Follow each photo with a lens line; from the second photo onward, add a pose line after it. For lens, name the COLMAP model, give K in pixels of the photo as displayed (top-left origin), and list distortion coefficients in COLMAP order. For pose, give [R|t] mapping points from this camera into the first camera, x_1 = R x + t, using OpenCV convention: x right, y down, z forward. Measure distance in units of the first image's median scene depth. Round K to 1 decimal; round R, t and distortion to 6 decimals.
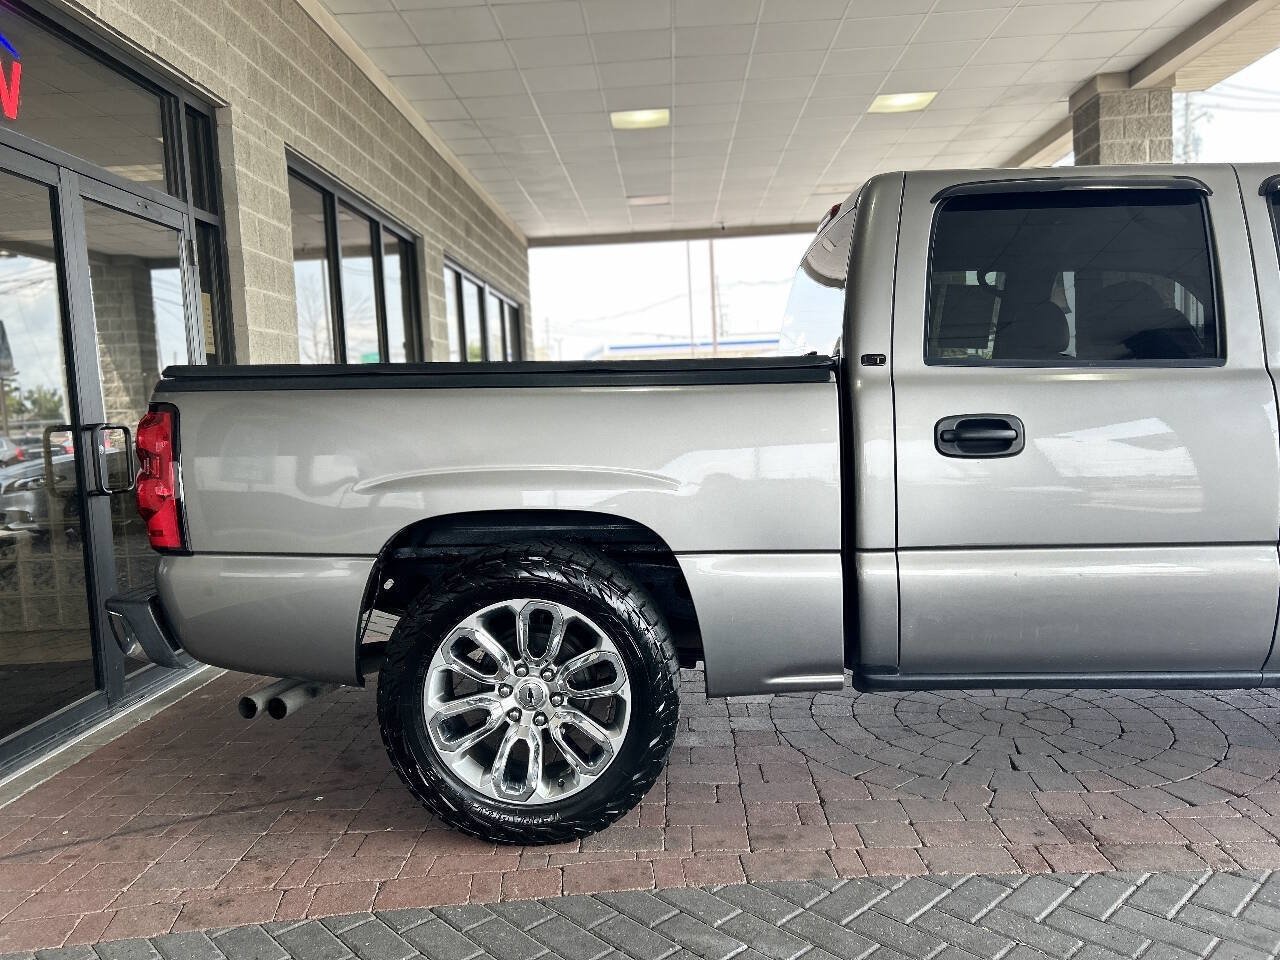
lens RADIAL K [[971.4, 0, 640.0], [0, 971.4, 480.0], [0, 0, 1]] dist [0.022087, -0.012445]
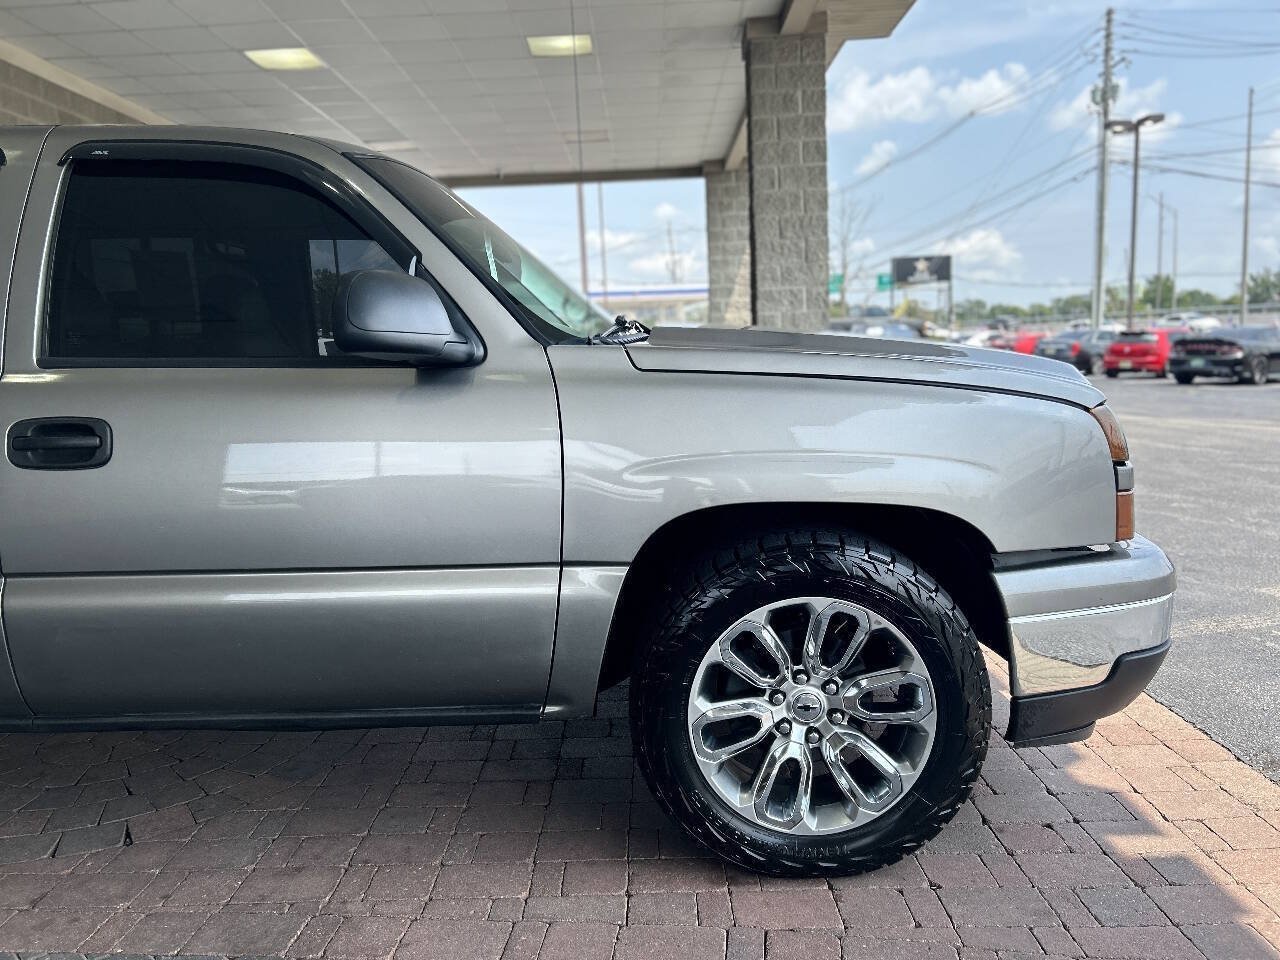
lens RADIAL K [[971.4, 0, 640.0], [0, 971.4, 480.0], [0, 0, 1]] dist [0.022087, -0.012445]
pose [[0.999726, 0.002019, 0.023313, 0.579657], [-0.003283, 0.998519, 0.054311, -0.032918], [-0.023169, -0.054373, 0.998252, 0.058432]]
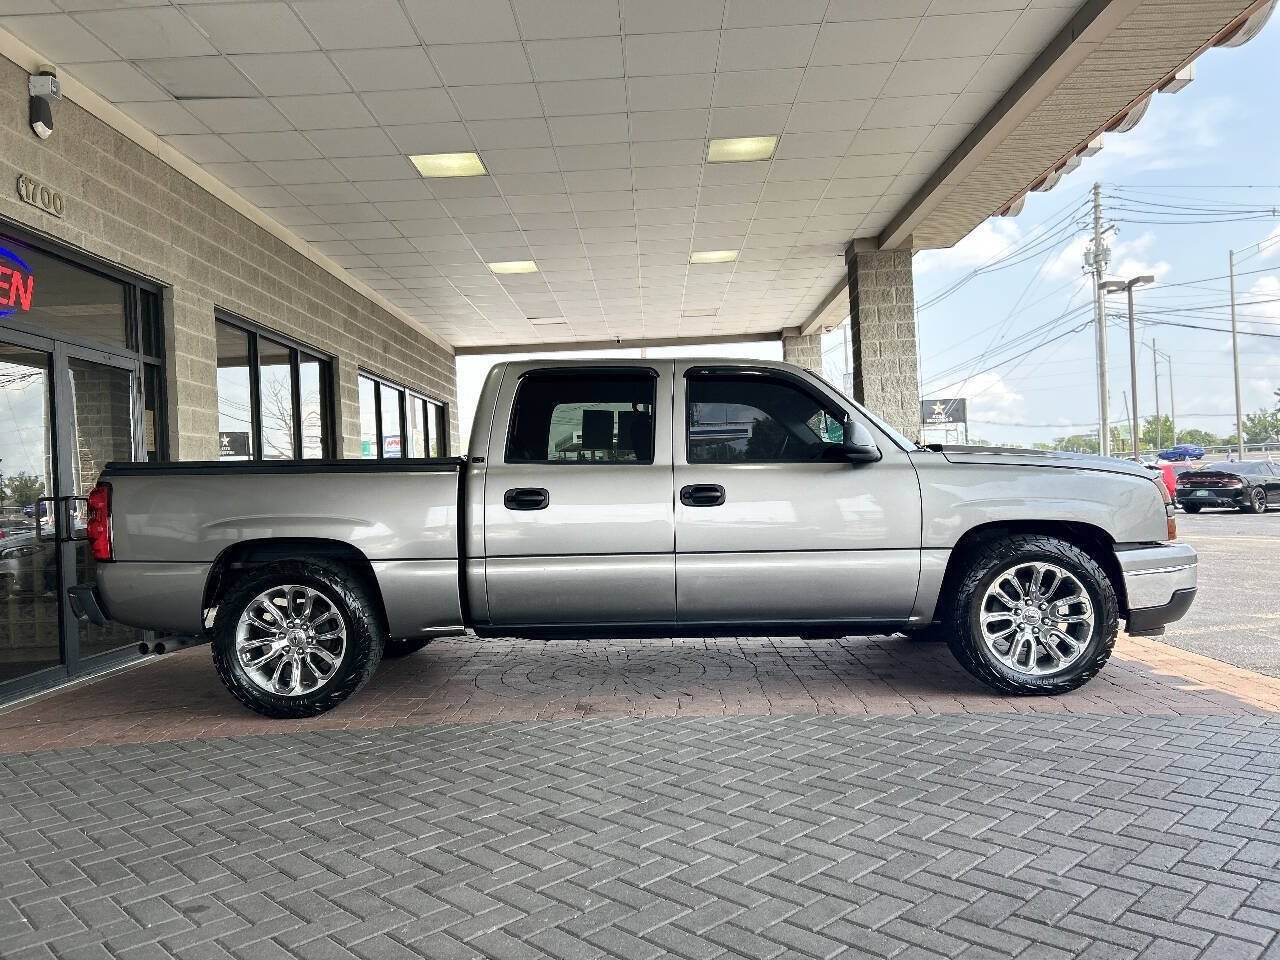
lens RADIAL K [[971.4, 0, 640.0], [0, 971.4, 480.0], [0, 0, 1]] dist [0.022087, -0.012445]
pose [[0.999877, 0.001762, 0.015569, 0.268428], [-0.000372, 0.996048, -0.088810, 0.043779], [-0.015664, 0.088794, 0.995927, -0.464563]]
